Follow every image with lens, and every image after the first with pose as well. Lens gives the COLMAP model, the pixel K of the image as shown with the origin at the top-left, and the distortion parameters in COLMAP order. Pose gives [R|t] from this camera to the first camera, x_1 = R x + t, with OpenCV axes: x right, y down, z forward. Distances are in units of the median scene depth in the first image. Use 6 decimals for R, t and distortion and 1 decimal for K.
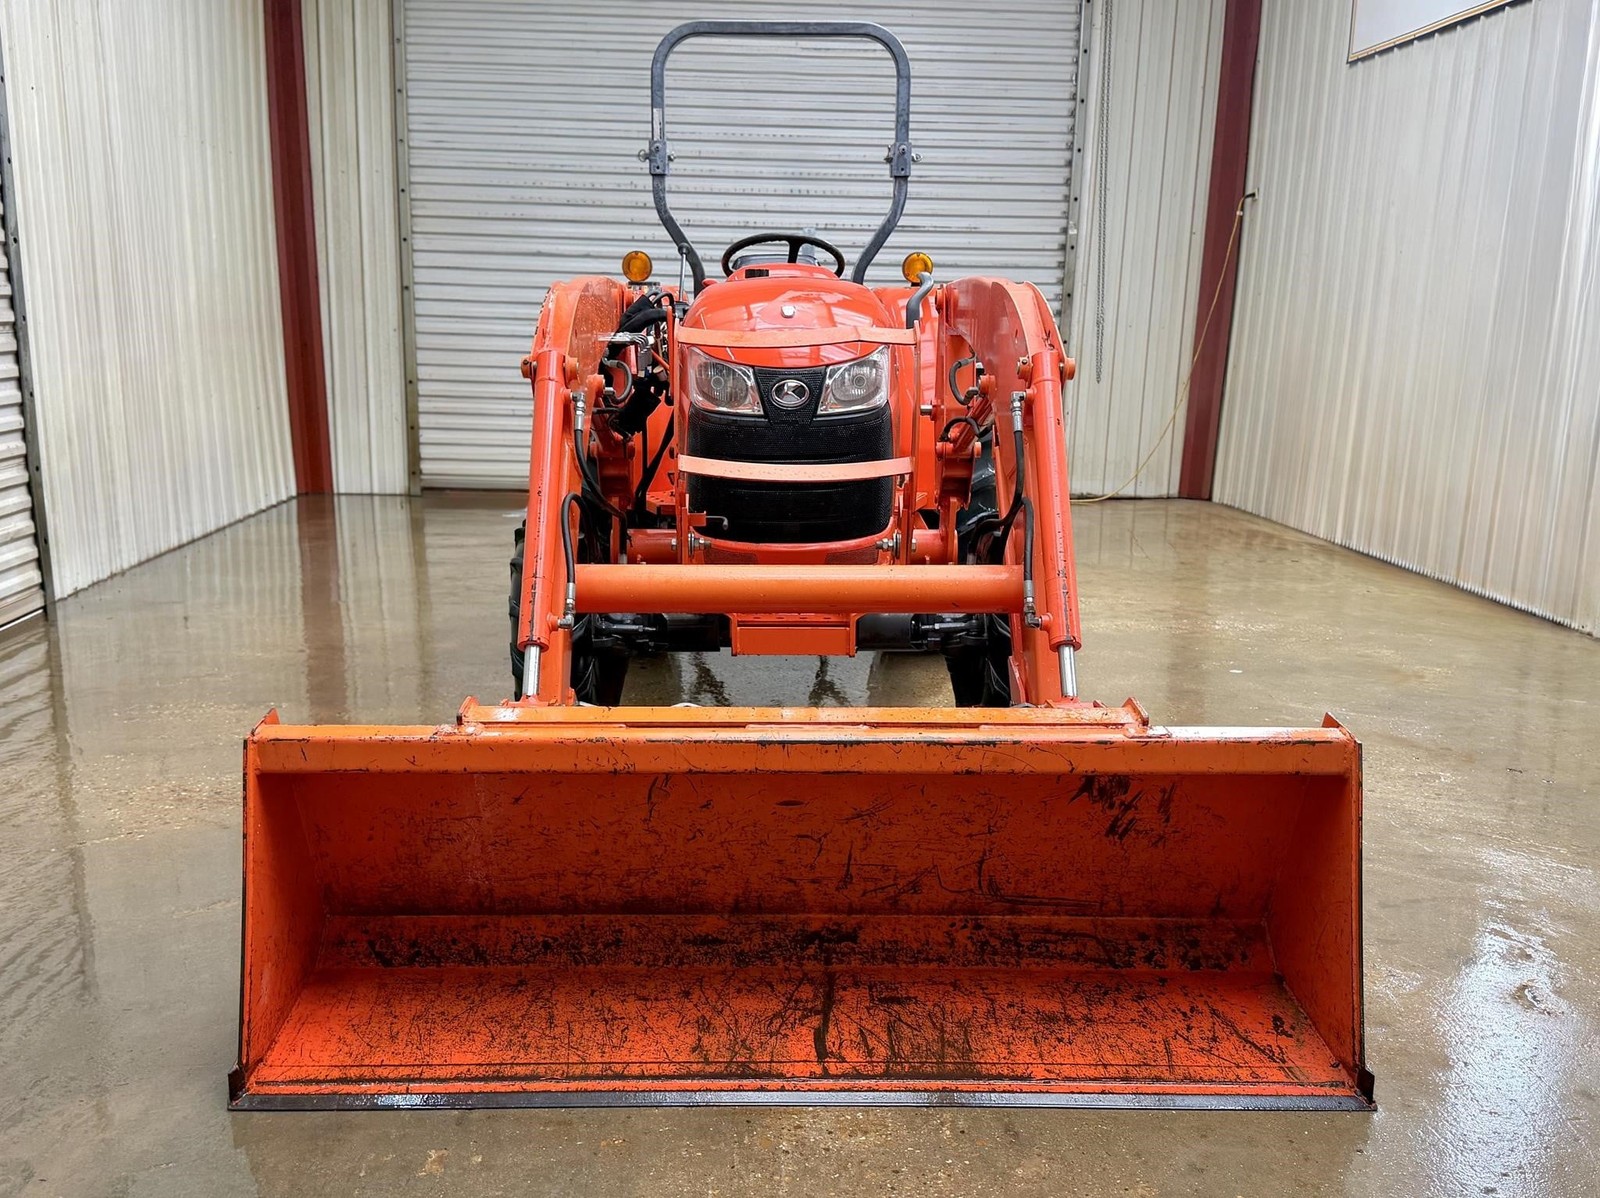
lens RADIAL K [[1523.6, 0, 800.0], [0, 1523.6, 599.0], [0, 0, 1]] dist [0.057798, -0.006175]
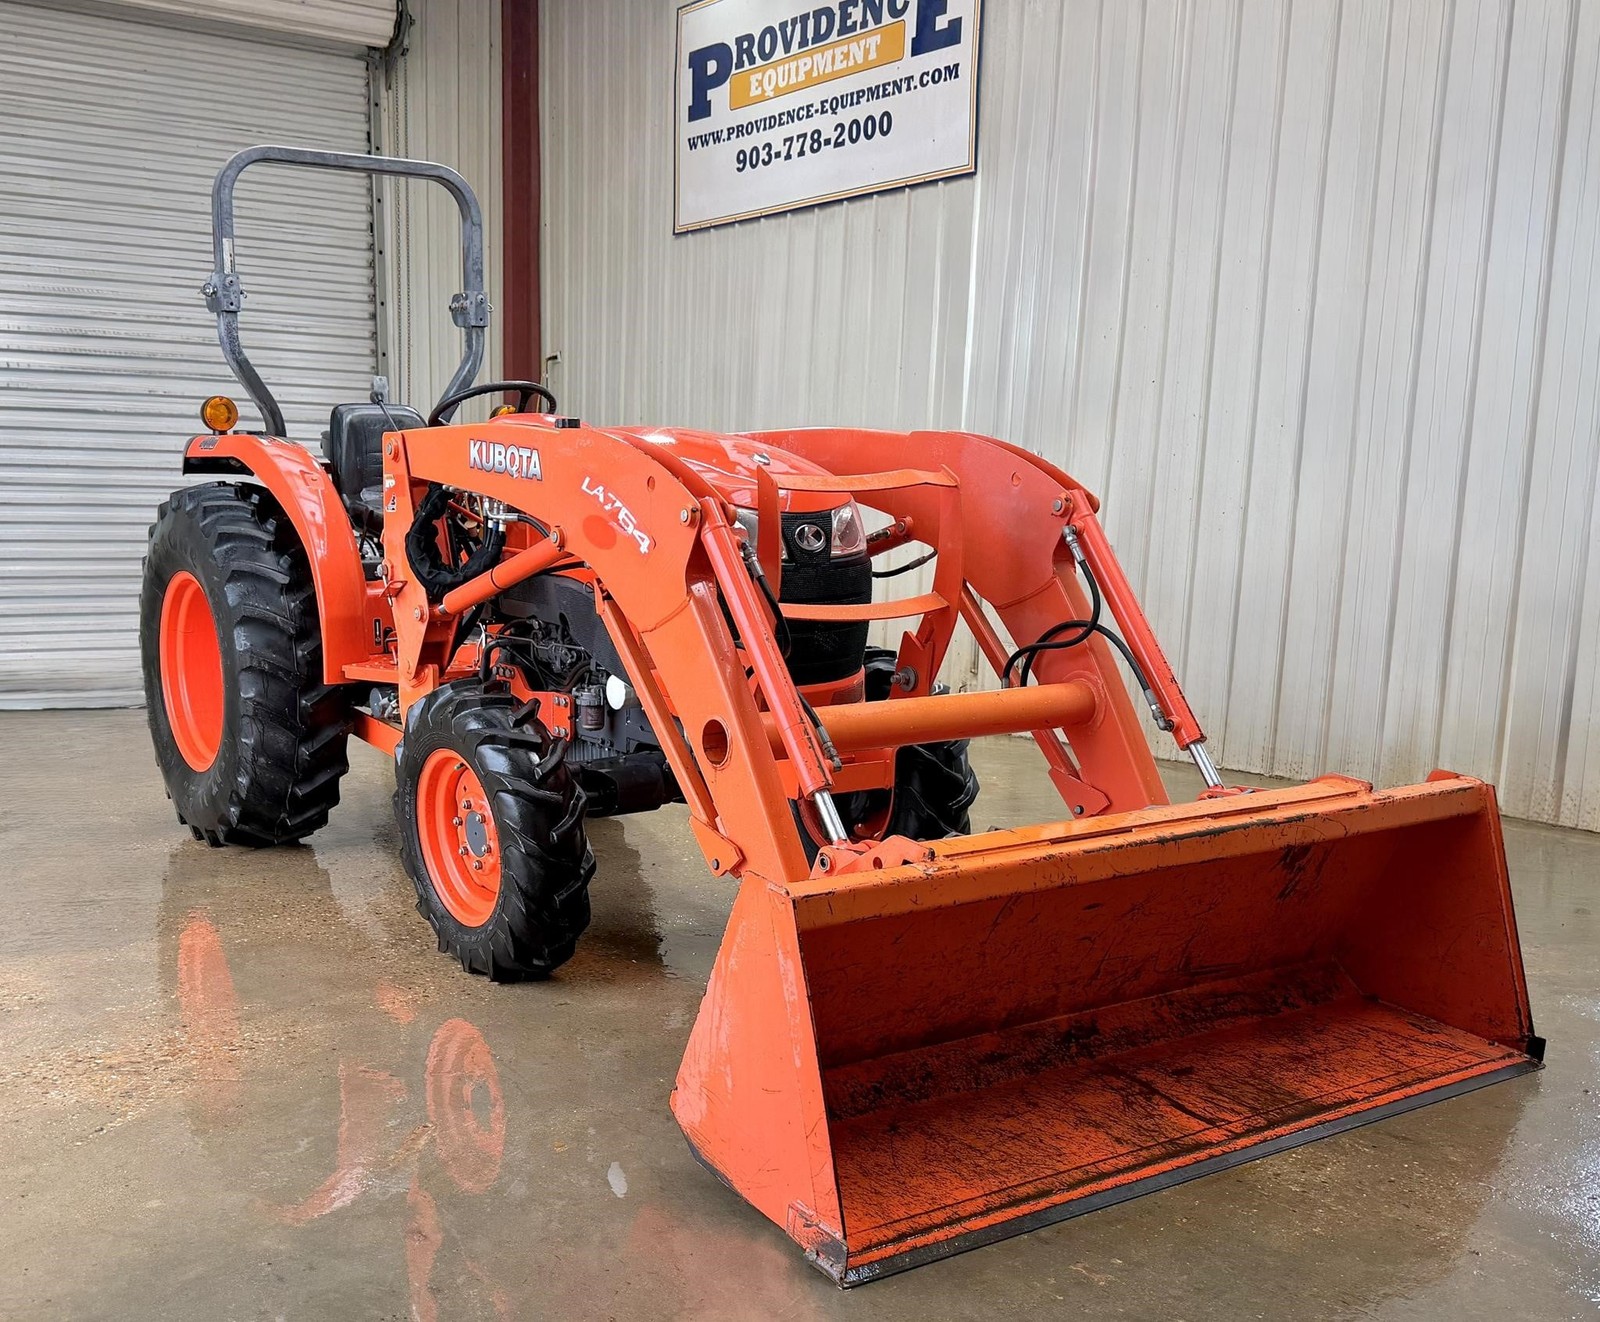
lens RADIAL K [[1641.3, 0, 655.2], [0, 1641.3, 745.8], [0, 0, 1]] dist [0.154940, -0.410064]
pose [[0.865497, -0.093478, 0.492115, -0.789075], [0.106229, 0.994340, 0.002048, -0.012205], [-0.489521, 0.050504, 0.870528, 0.127685]]
